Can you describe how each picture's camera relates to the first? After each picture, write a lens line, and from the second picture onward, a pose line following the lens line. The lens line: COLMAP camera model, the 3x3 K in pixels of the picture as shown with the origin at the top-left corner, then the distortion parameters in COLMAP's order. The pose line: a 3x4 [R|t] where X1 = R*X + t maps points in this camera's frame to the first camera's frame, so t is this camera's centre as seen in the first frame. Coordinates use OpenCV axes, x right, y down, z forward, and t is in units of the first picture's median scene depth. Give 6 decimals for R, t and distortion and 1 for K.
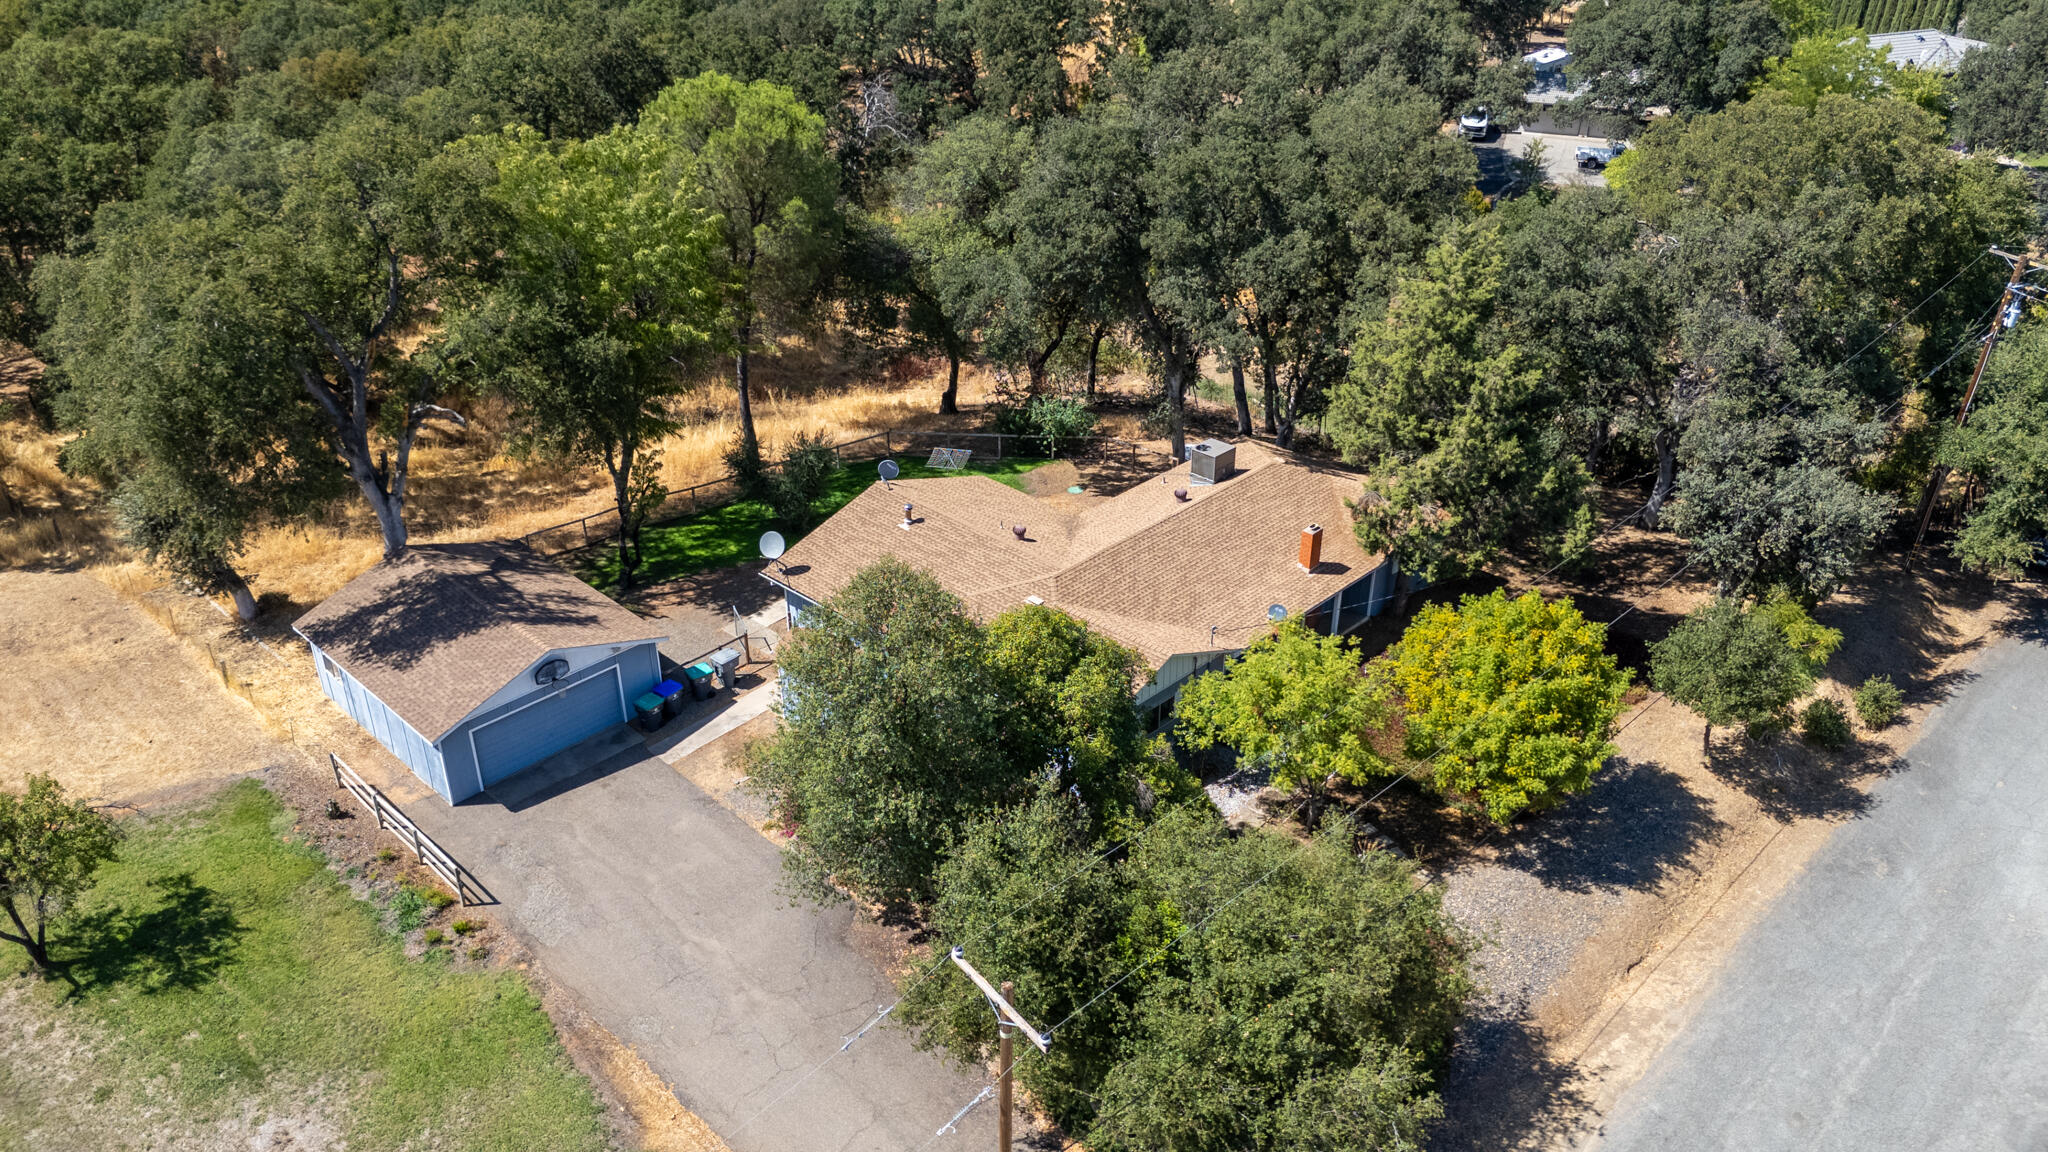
lens RADIAL K [[1527.2, 0, 1027.6], [0, 1527.2, 588.6], [0, 0, 1]] dist [0.062839, -0.067908]
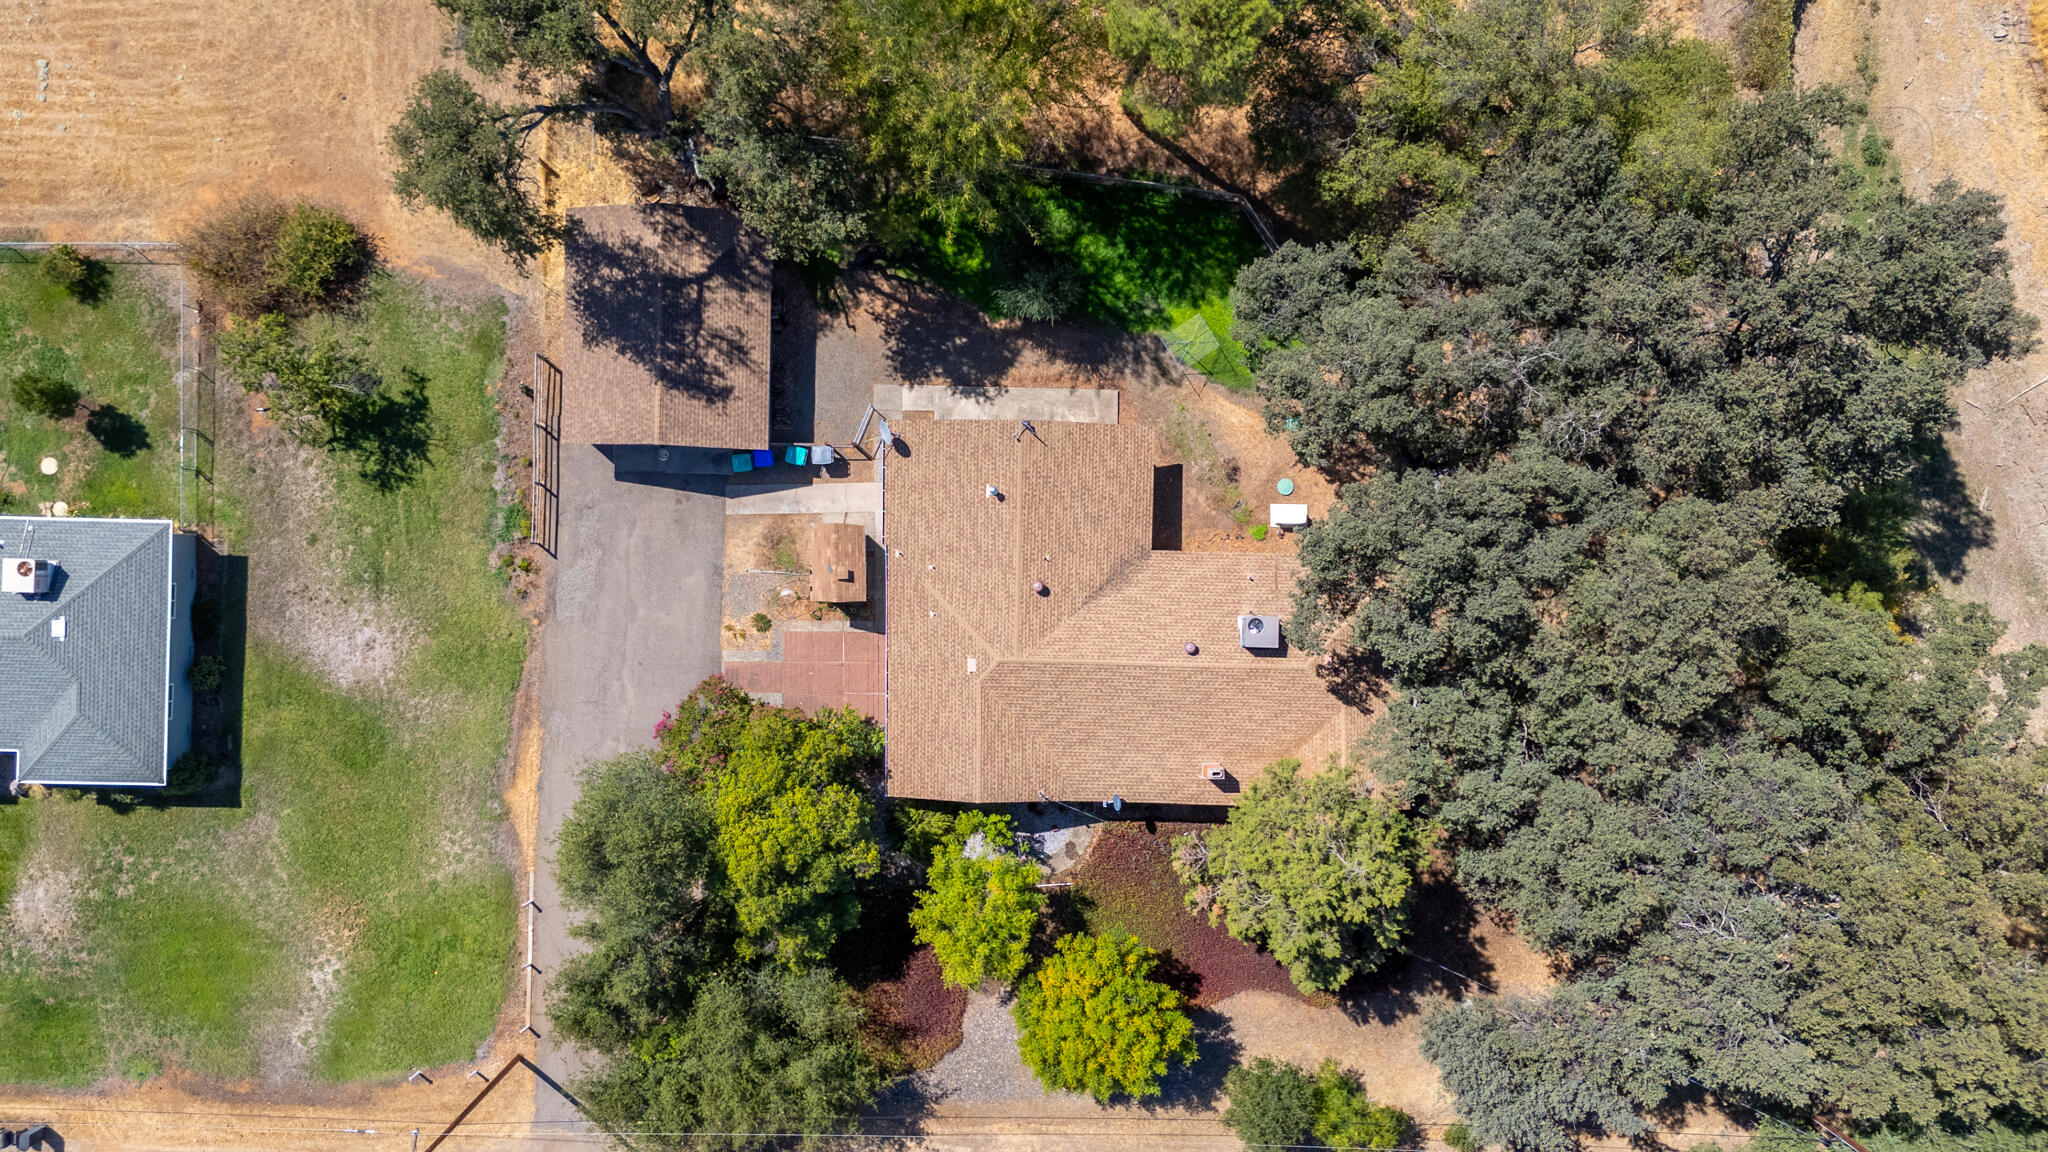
lens RADIAL K [[1527.2, 0, 1045.4], [0, 1527.2, 590.0], [0, 0, 1]] dist [0.062839, -0.067908]
pose [[0.679979, 0.733214, 0.005075, -0.003102], [-0.369655, 0.336822, 0.865971, -1.050175], [0.633233, -0.590718, 0.500068, 0.446466]]
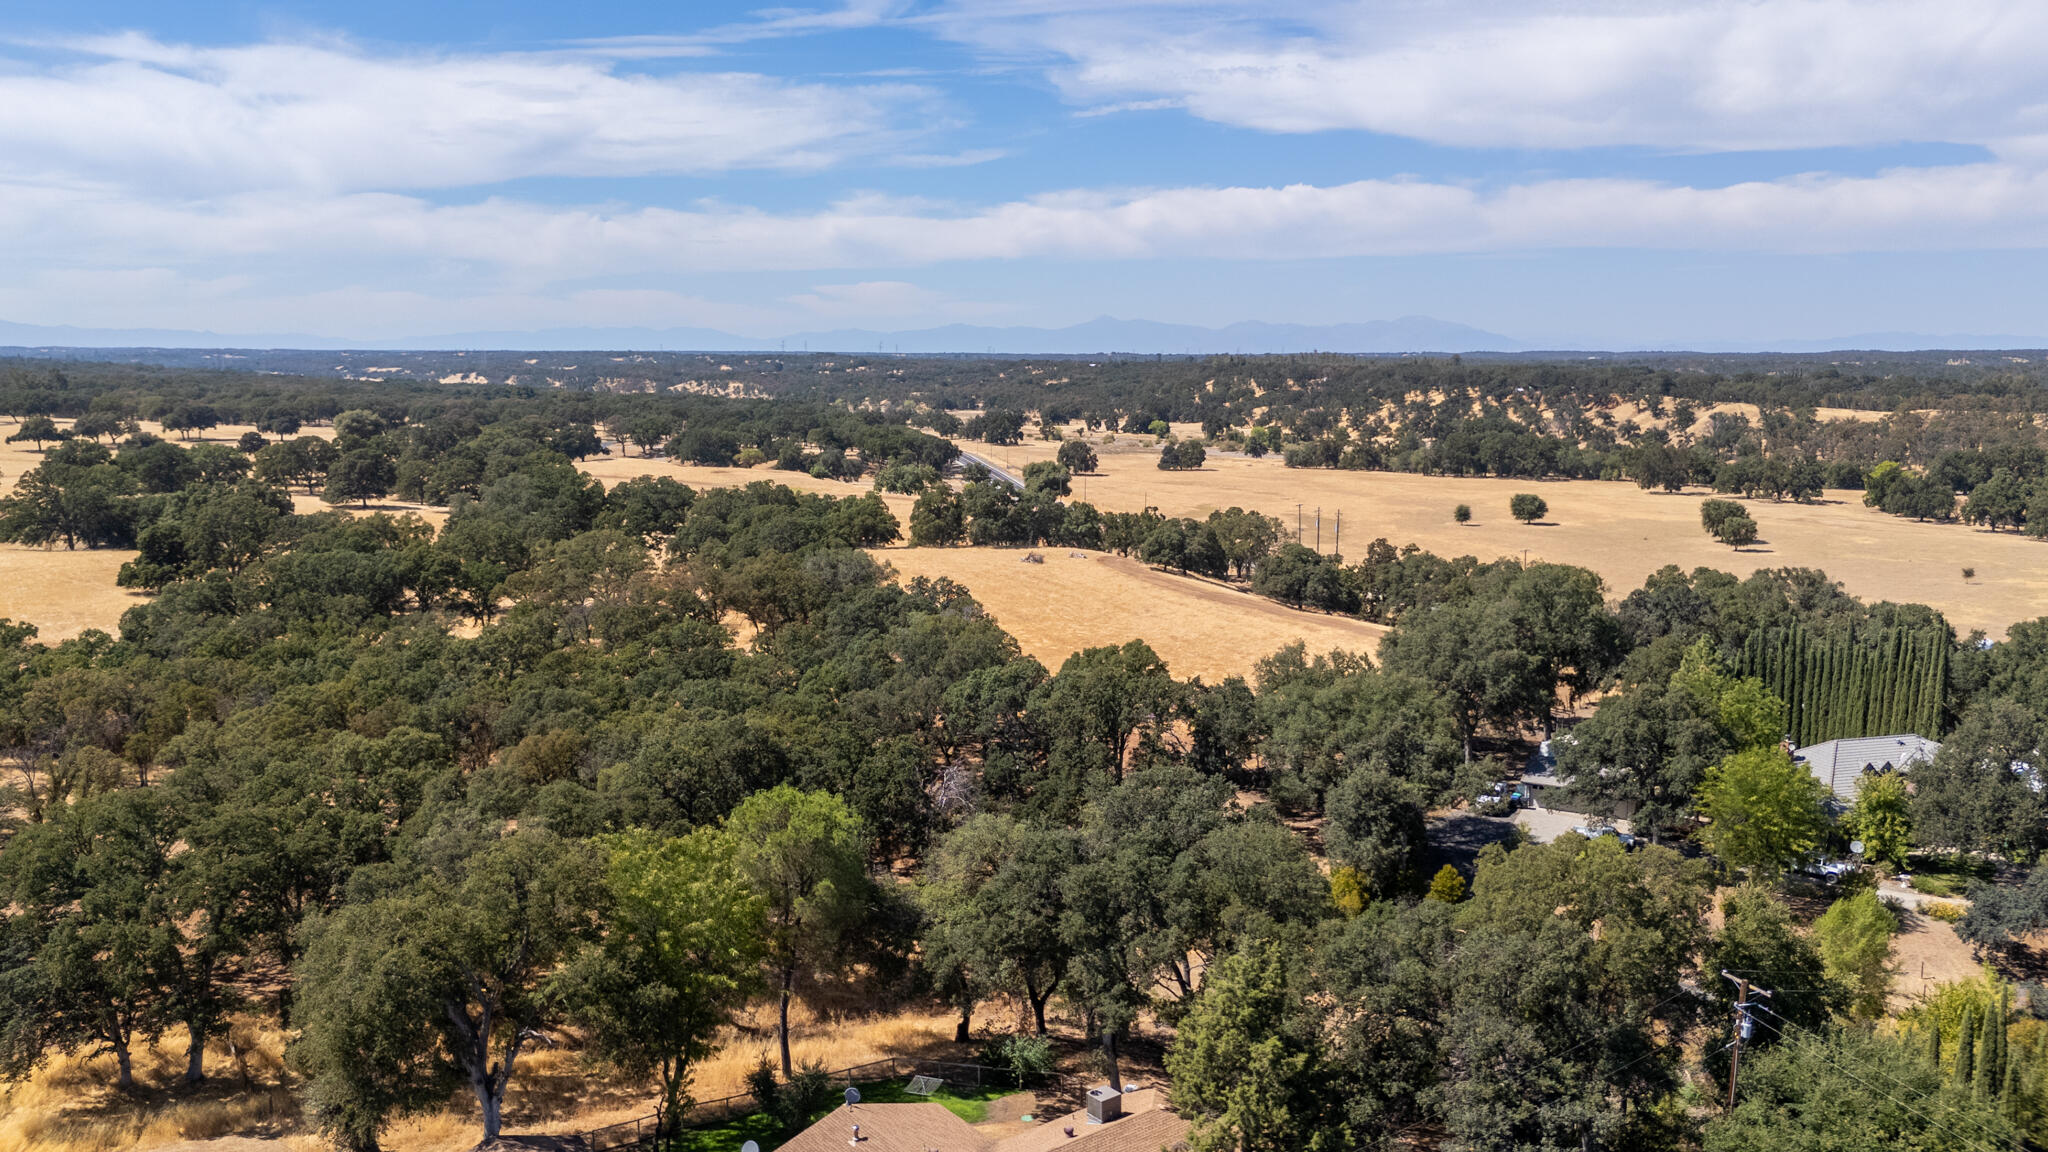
lens RADIAL K [[1527.2, 0, 1018.9], [0, 1527.2, 576.7], [0, 0, 1]] dist [0.062839, -0.067908]
pose [[0.988140, 0.012852, -0.153015, 0.269679], [-0.069349, 0.926428, -0.370030, -0.012664], [0.137001, 0.376253, 0.916332, -0.396214]]
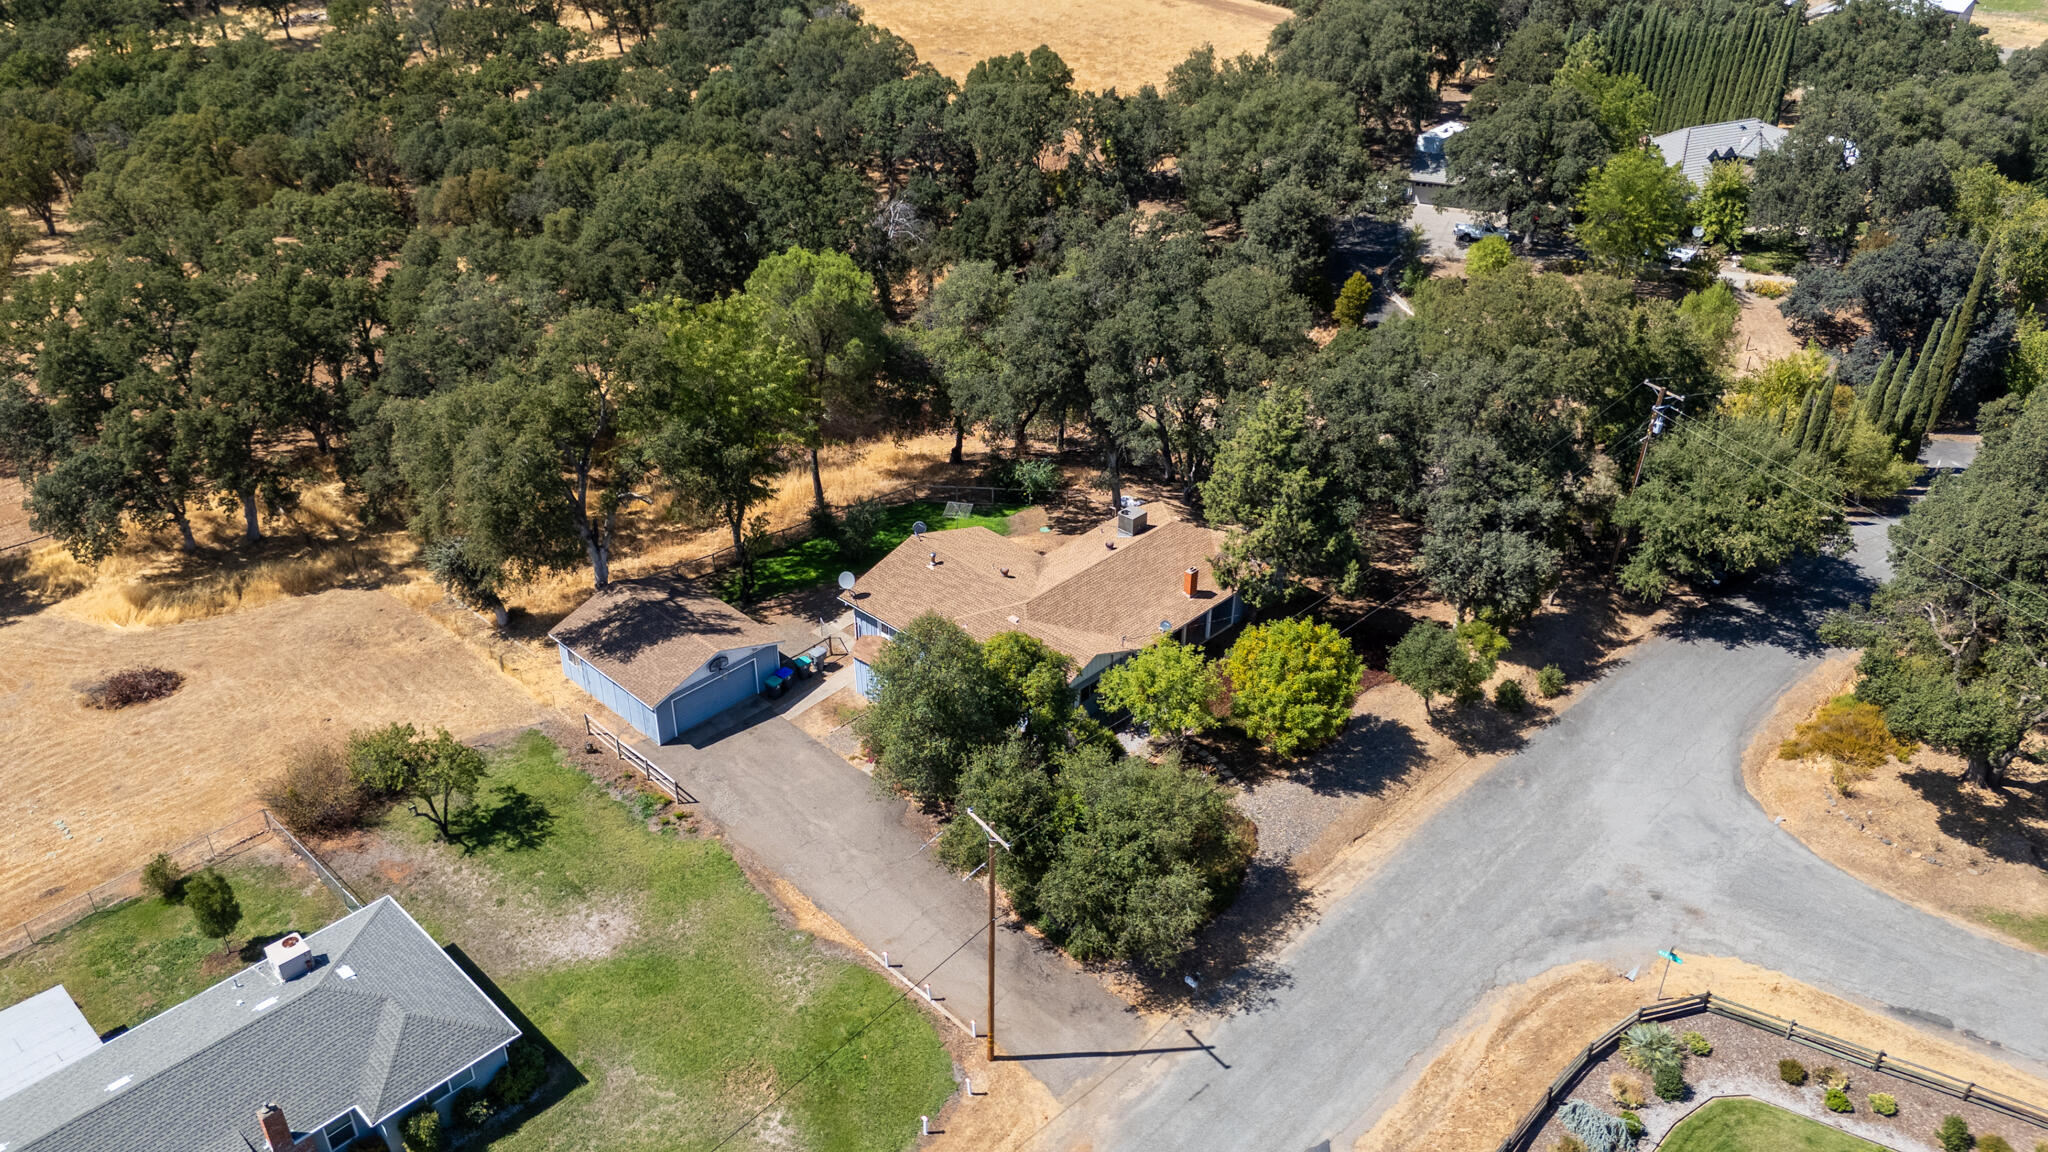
lens RADIAL K [[1527.2, 0, 1019.0], [0, 1527.2, 584.6], [0, 0, 1]] dist [0.062839, -0.067908]
pose [[0.999992, 0.000294, -0.004004, 0.016062], [-0.000160, 0.999448, 0.033223, -0.078135], [0.004011, -0.033222, 0.999440, -0.576053]]
